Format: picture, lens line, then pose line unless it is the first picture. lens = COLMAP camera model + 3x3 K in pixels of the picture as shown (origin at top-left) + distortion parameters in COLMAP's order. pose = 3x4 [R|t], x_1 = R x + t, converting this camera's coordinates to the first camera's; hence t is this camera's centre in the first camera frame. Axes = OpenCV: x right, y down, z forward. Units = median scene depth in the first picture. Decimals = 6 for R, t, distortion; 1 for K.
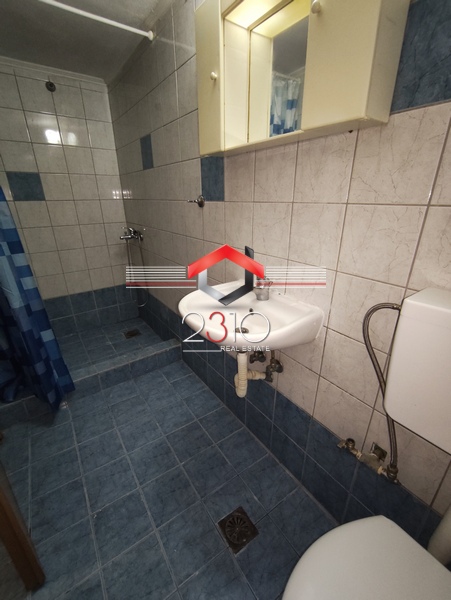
lens RADIAL K [[263.1, 0, 225.8], [0, 263.1, 305.0], [0, 0, 1]] dist [-0.004922, -0.000443]
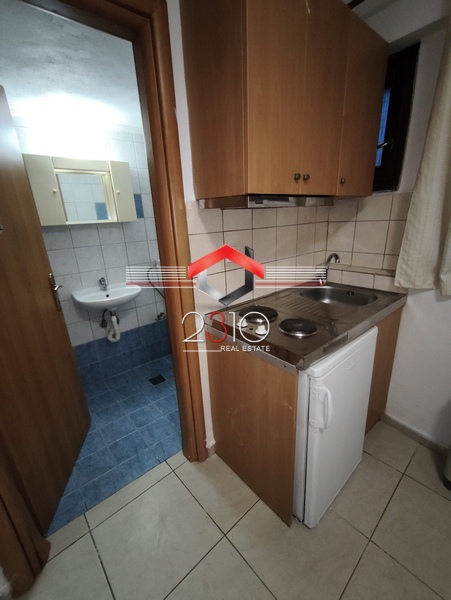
lens RADIAL K [[263.1, 0, 225.8], [0, 263.1, 305.0], [0, 0, 1]] dist [-0.004922, -0.000443]
pose [[-0.085126, -0.302966, 0.949192, -1.162777], [0.421523, 0.852248, 0.309826, -0.095444], [-0.902813, 0.426480, 0.055159, 0.035200]]
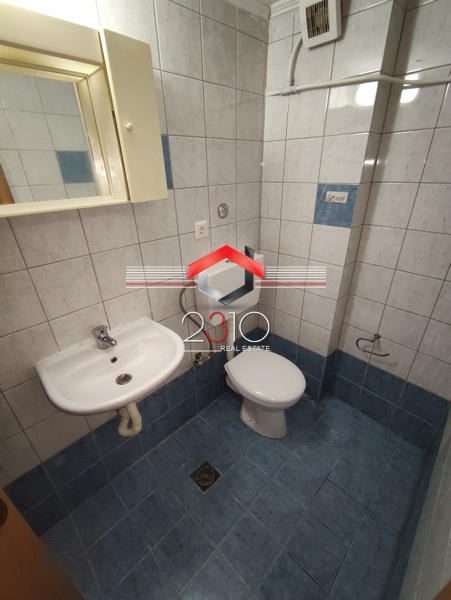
lens RADIAL K [[266.0, 0, 223.8], [0, 266.0, 305.5], [0, 0, 1]] dist [0.000805, 0.000137]
pose [[-0.174474, -0.441640, 0.880064, -0.466848], [0.405410, 0.782283, 0.472944, -0.265113], [-0.897330, 0.439303, 0.042557, 0.276181]]
